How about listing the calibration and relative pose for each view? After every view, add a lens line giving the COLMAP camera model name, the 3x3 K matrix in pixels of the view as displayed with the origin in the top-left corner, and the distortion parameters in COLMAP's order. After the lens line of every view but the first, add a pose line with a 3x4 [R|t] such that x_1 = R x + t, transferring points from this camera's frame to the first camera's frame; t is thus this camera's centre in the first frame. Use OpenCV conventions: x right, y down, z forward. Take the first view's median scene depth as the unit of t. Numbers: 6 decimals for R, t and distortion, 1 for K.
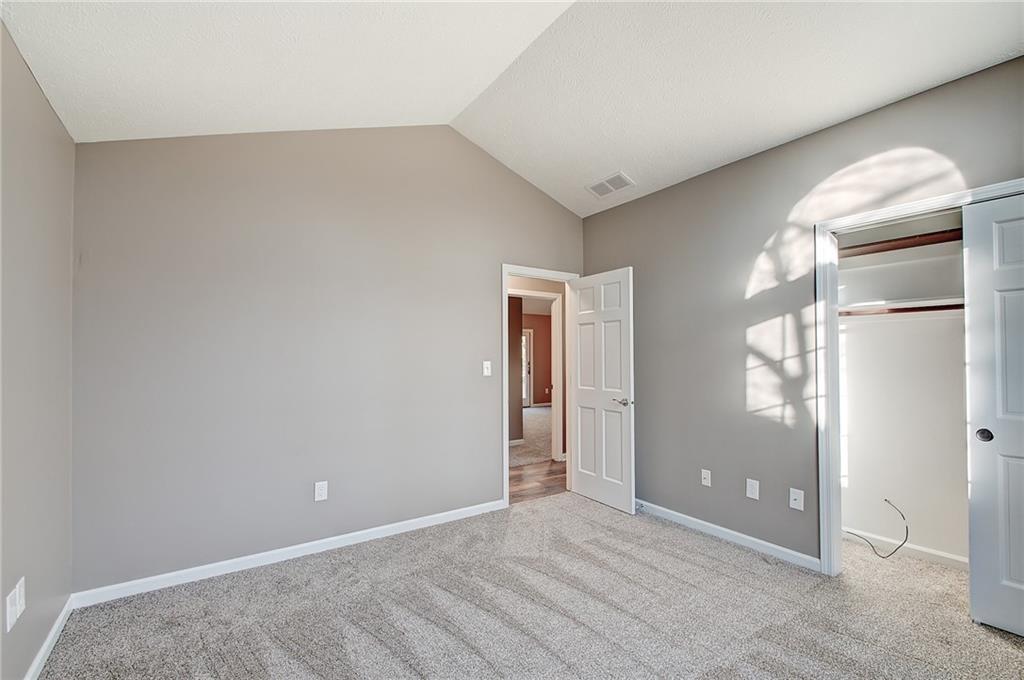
lens RADIAL K [[445.8, 0, 512.0], [0, 445.8, 354.4], [0, 0, 1]] dist [0.027212, -0.017508]
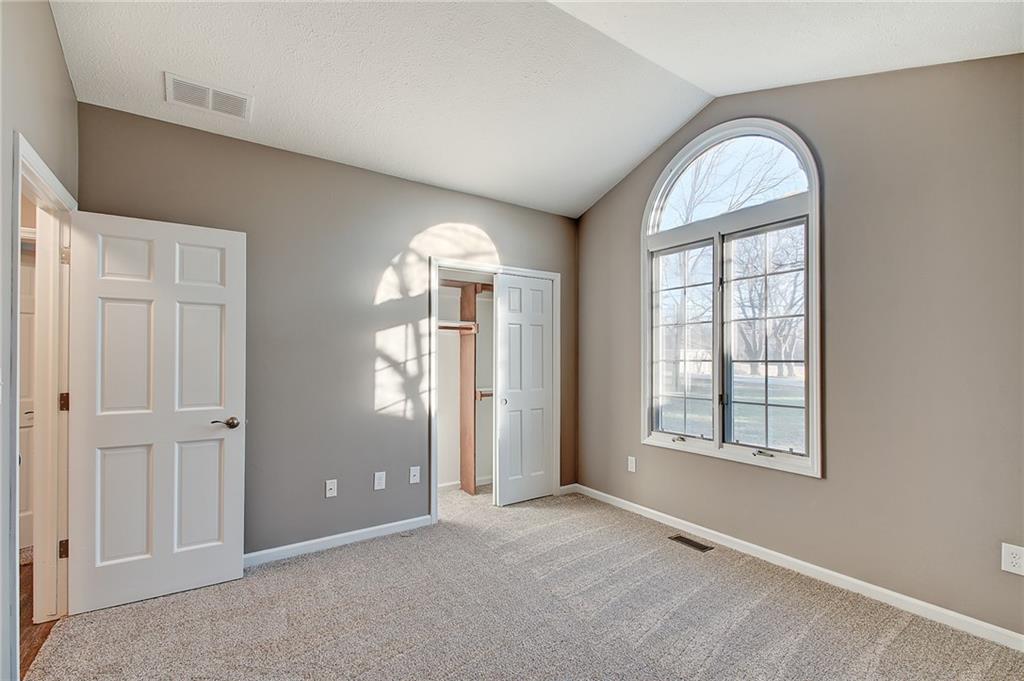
lens RADIAL K [[445.8, 0, 512.0], [0, 445.8, 354.9], [0, 0, 1]] dist [0.027212, -0.017508]
pose [[0.001863, 0.006867, 0.999975, -0.576290], [-0.013470, 0.999886, -0.006841, -0.002178], [-0.999908, -0.013457, 0.001956, 0.716512]]
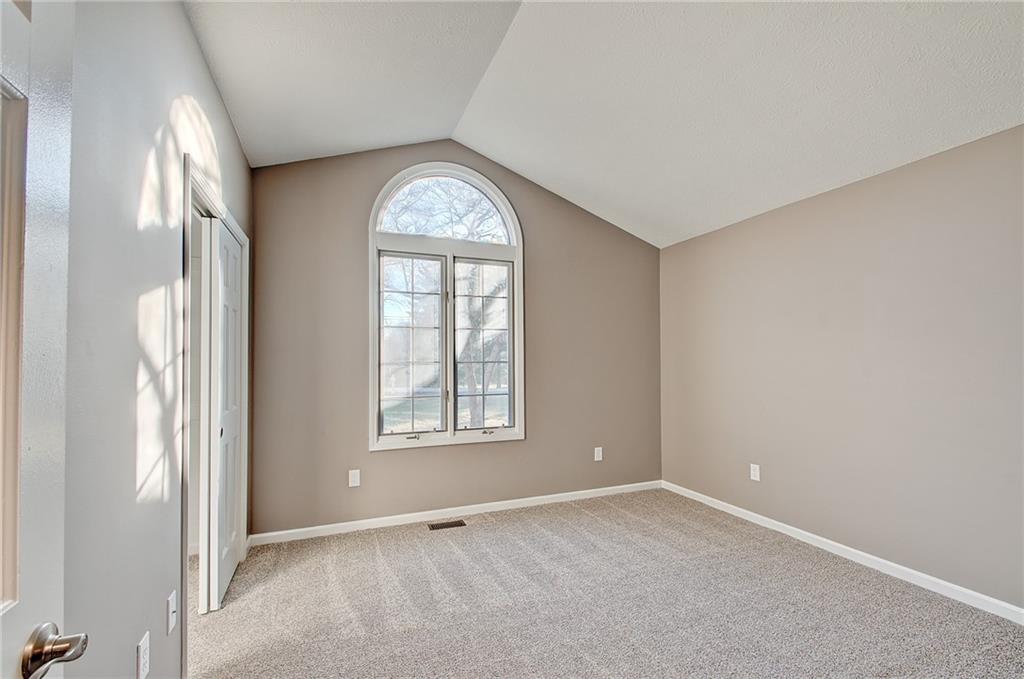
lens RADIAL K [[445.8, 0, 512.0], [0, 445.8, 353.9], [0, 0, 1]] dist [0.027212, -0.017508]
pose [[-0.977187, 0.004599, 0.212329, 0.083677], [-0.000681, 0.999692, -0.024790, 0.006688], [-0.212377, -0.024369, -0.976884, 1.436644]]
